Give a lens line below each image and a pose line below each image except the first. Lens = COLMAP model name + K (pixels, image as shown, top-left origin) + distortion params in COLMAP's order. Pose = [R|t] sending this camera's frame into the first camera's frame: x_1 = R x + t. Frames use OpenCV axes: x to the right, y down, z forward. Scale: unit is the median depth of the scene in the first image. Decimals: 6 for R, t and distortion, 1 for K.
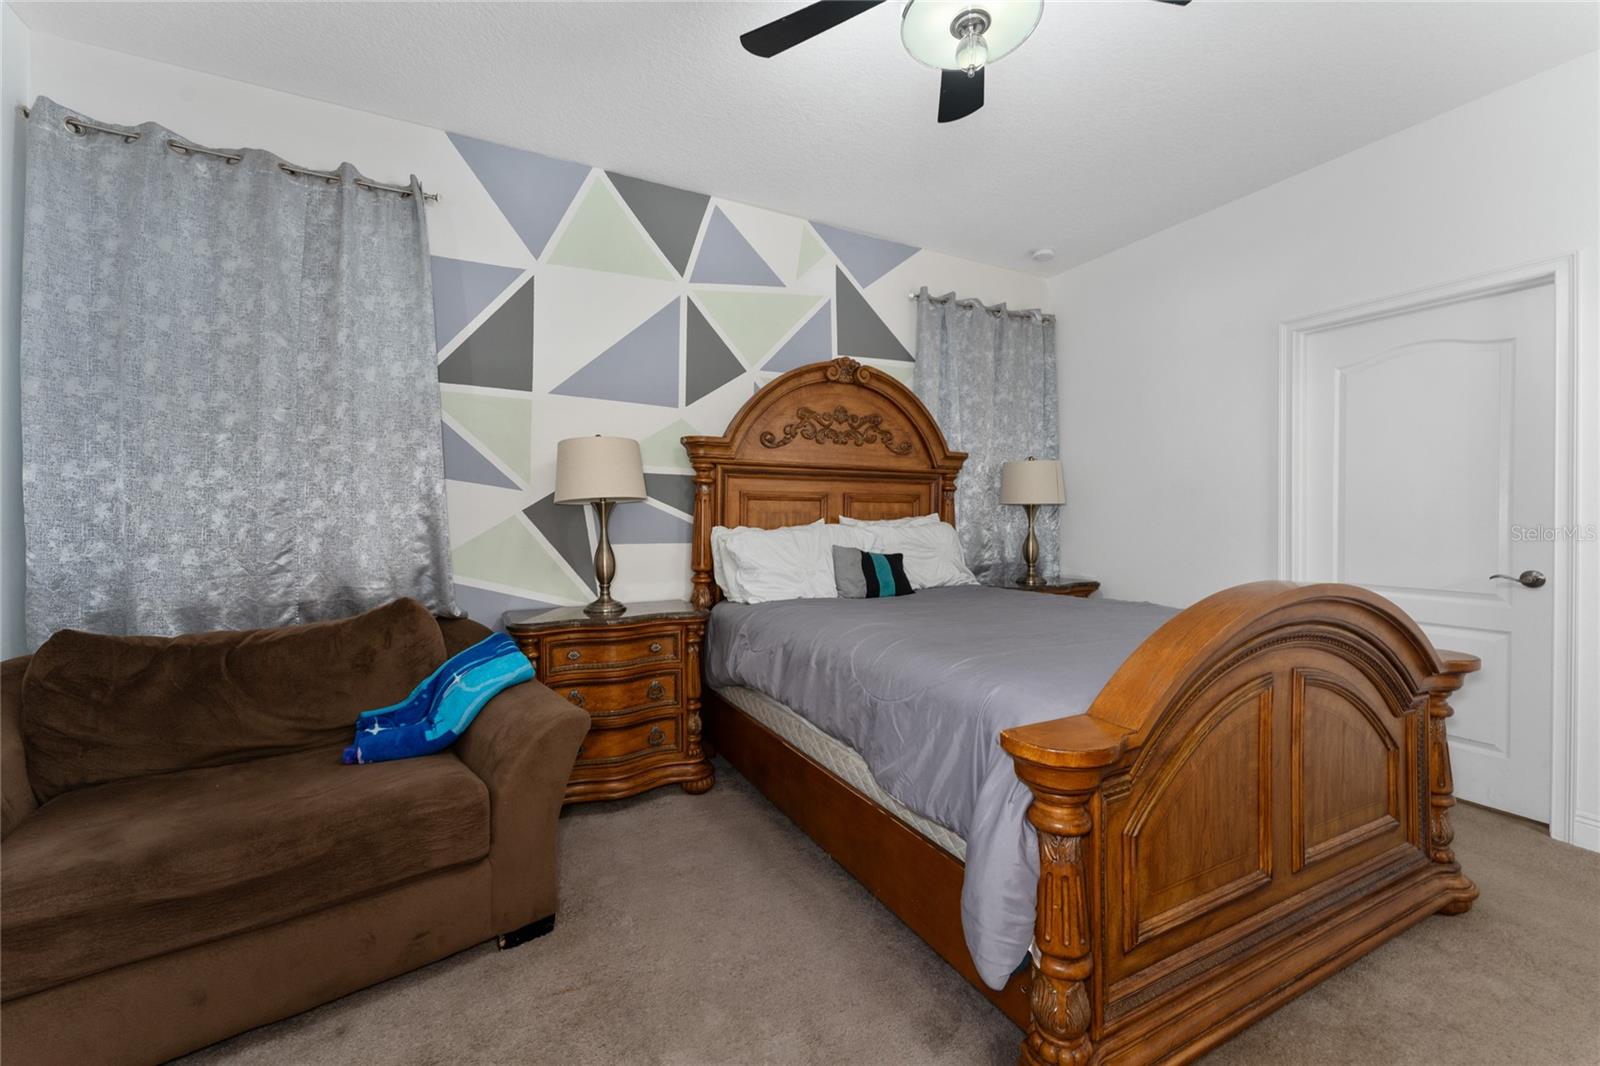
lens RADIAL K [[642.4, 0, 799.2], [0, 642.4, 519.5], [0, 0, 1]] dist [0.000922, 0.000123]
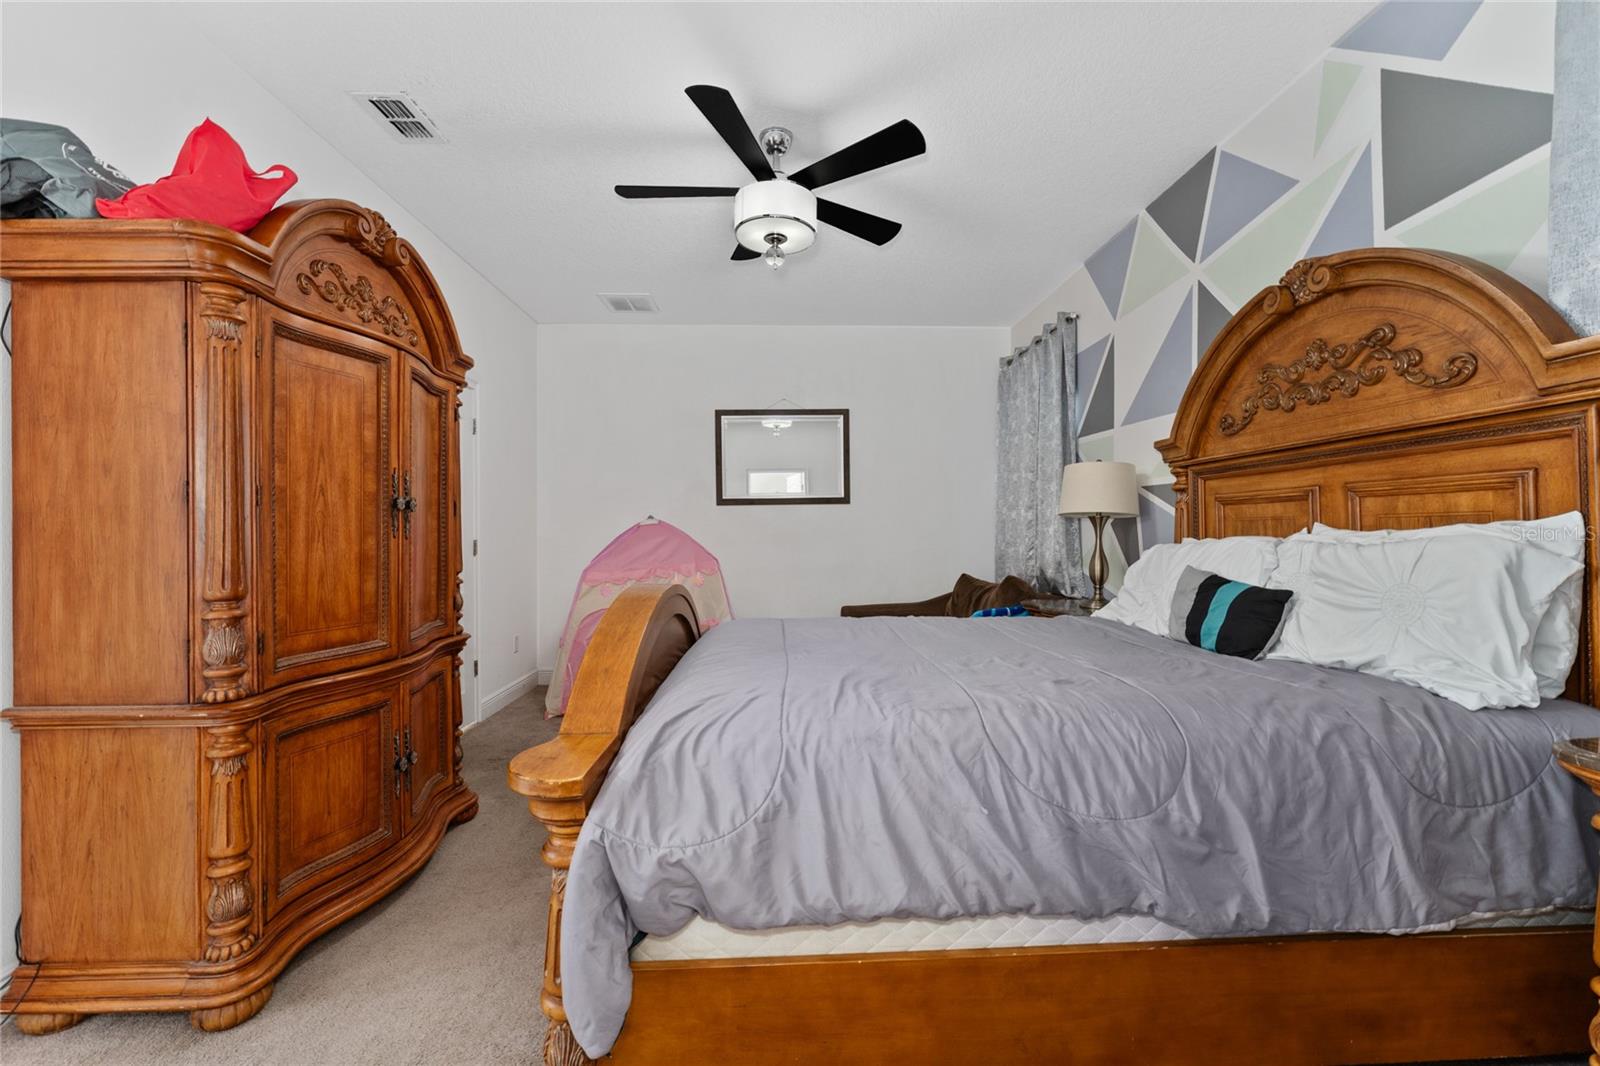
lens RADIAL K [[642.4, 0, 799.2], [0, 642.4, 519.5], [0, 0, 1]] dist [0.000922, 0.000123]
pose [[-0.435887, -0.011702, -0.899925, 0.818329], [0.012849, 0.999733, -0.019224, -0.003646], [0.899910, -0.019942, -0.435620, 0.827878]]
